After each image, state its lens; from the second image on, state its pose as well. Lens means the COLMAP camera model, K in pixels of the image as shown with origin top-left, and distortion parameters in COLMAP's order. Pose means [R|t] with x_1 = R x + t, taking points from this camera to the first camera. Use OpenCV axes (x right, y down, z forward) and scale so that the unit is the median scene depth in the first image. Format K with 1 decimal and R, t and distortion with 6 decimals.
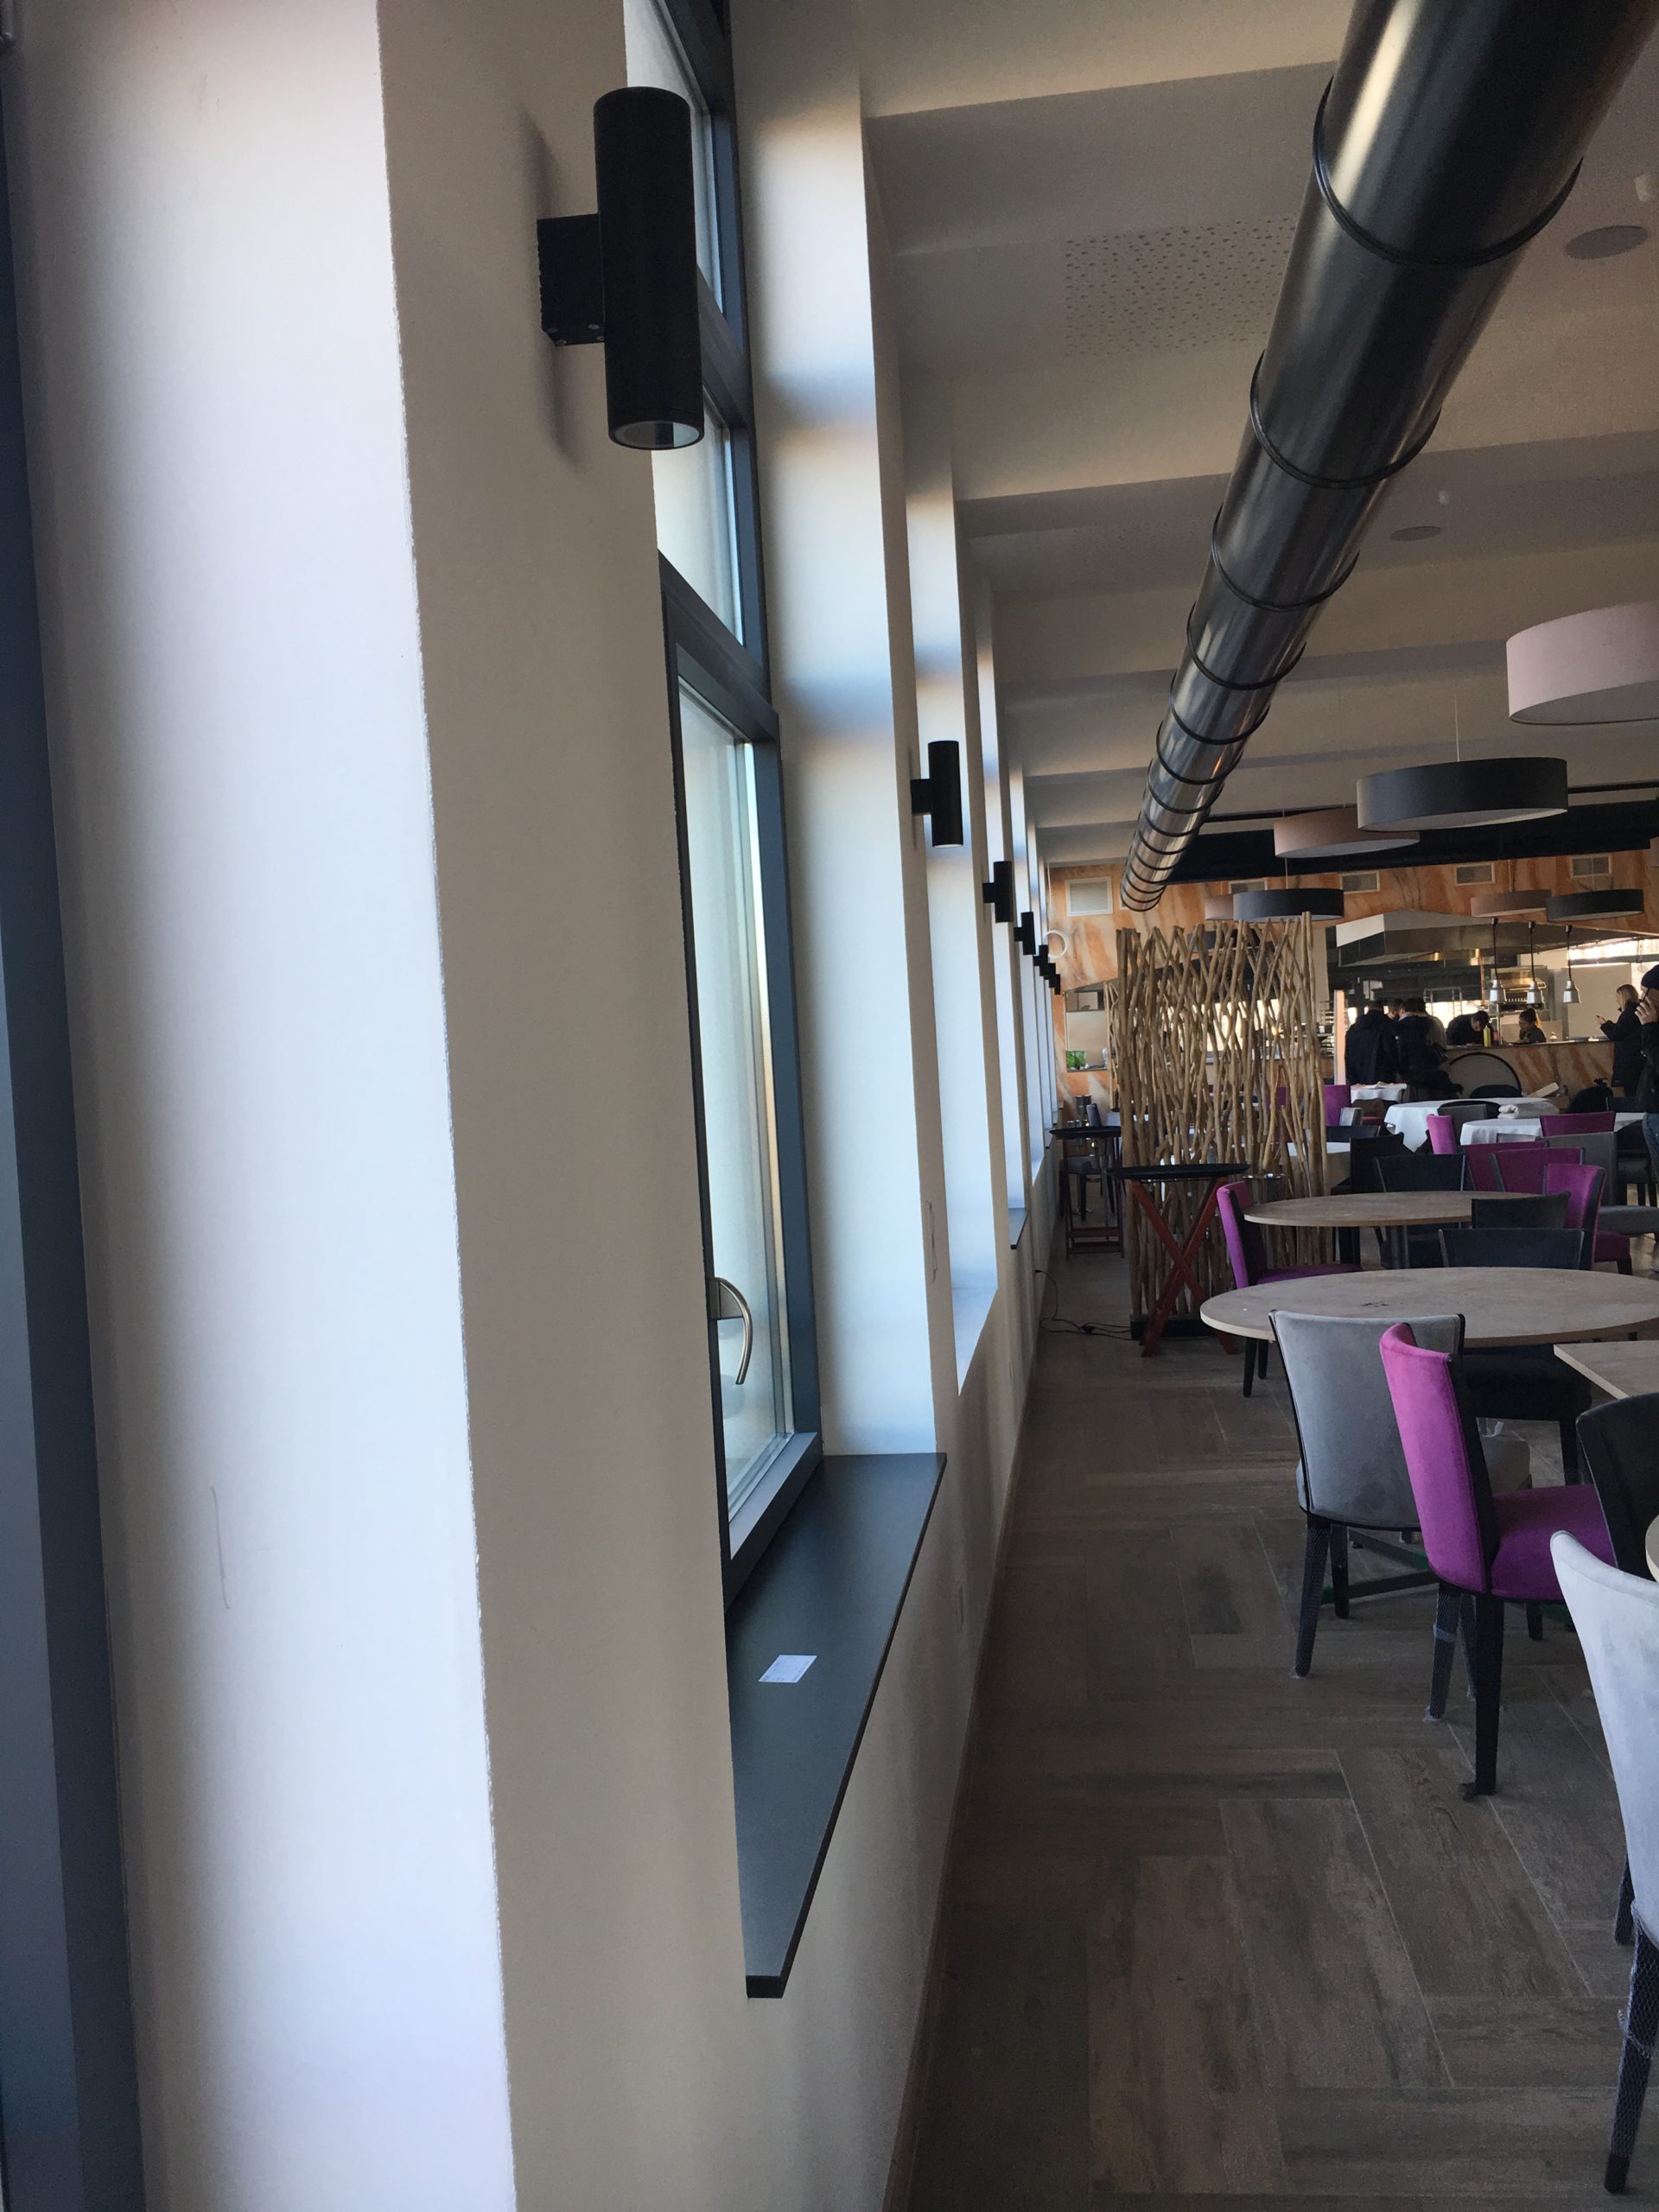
lens RADIAL K [[1862.8, 0, 824.7], [0, 1862.8, 1090.8], [0, 0, 1]] dist [0.013852, 0.004180]
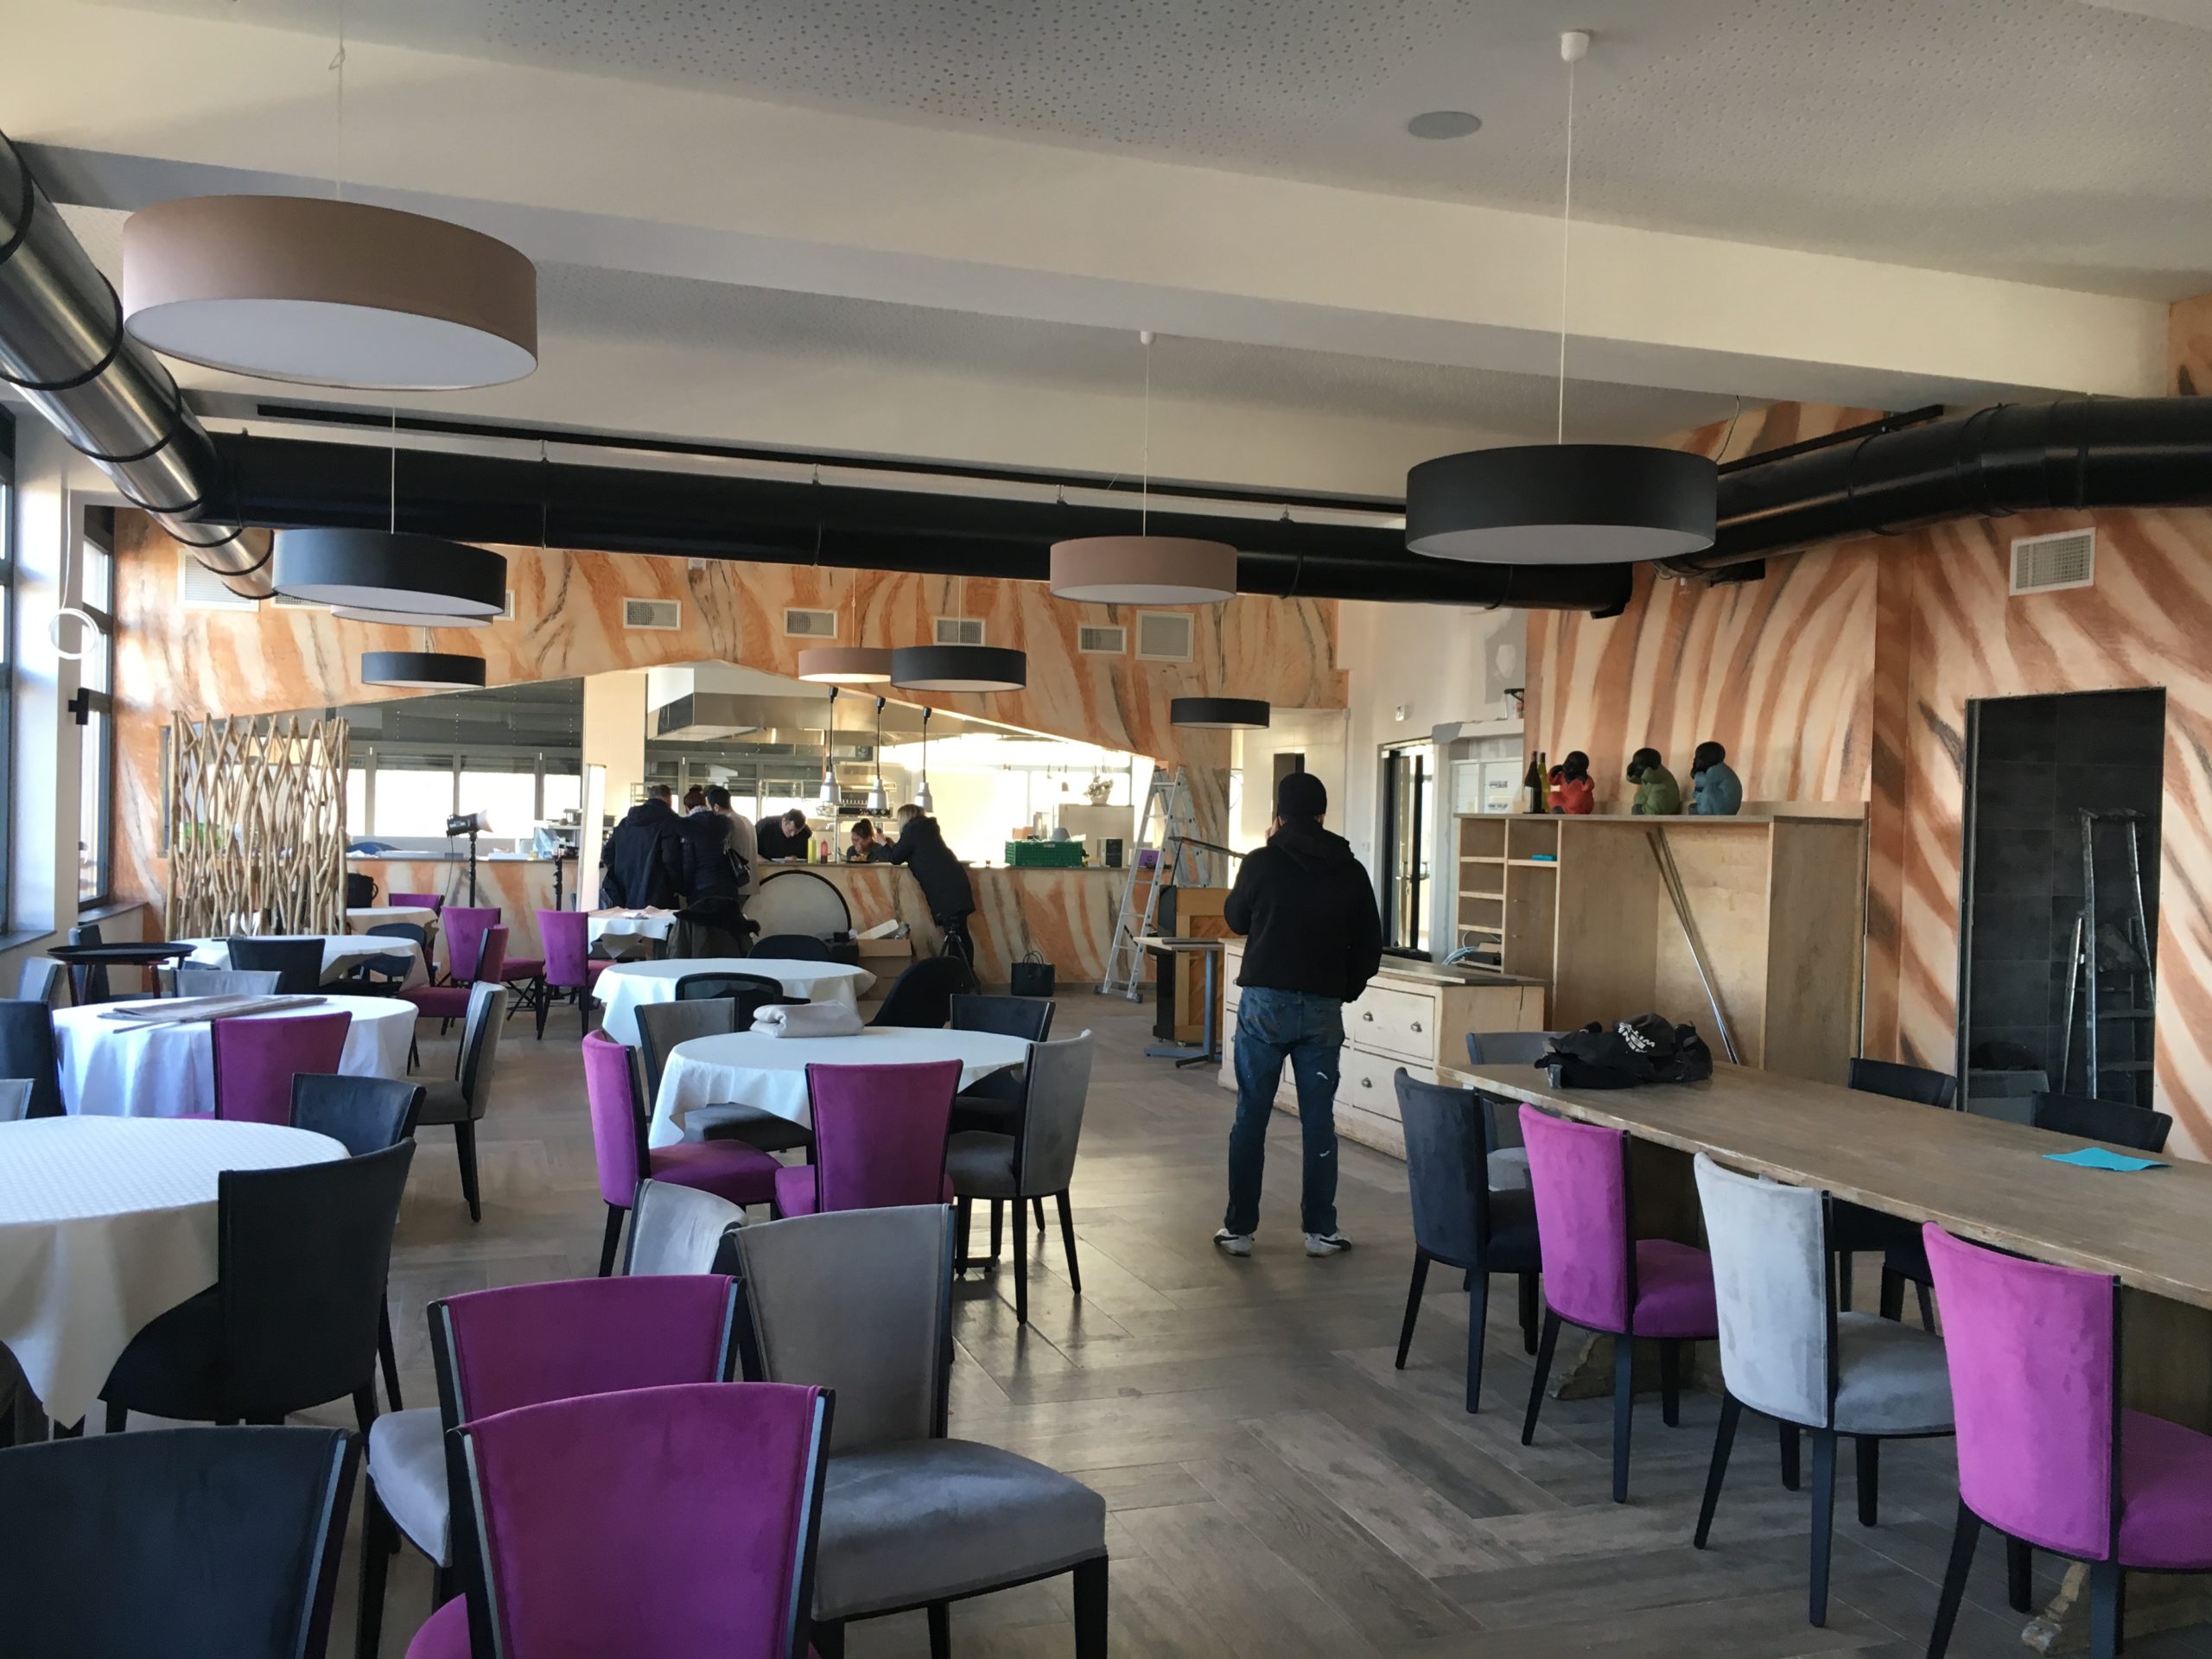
lens RADIAL K [[1862.8, 0, 1104.7], [0, 1862.8, 829.5], [0, 0, 1]] dist [0.013852, 0.004180]
pose [[0.888970, 0.076942, 0.451456, 0.130915], [-0.066641, 0.997026, -0.038700, -0.016379], [-0.453091, 0.004318, 0.891454, 0.309453]]
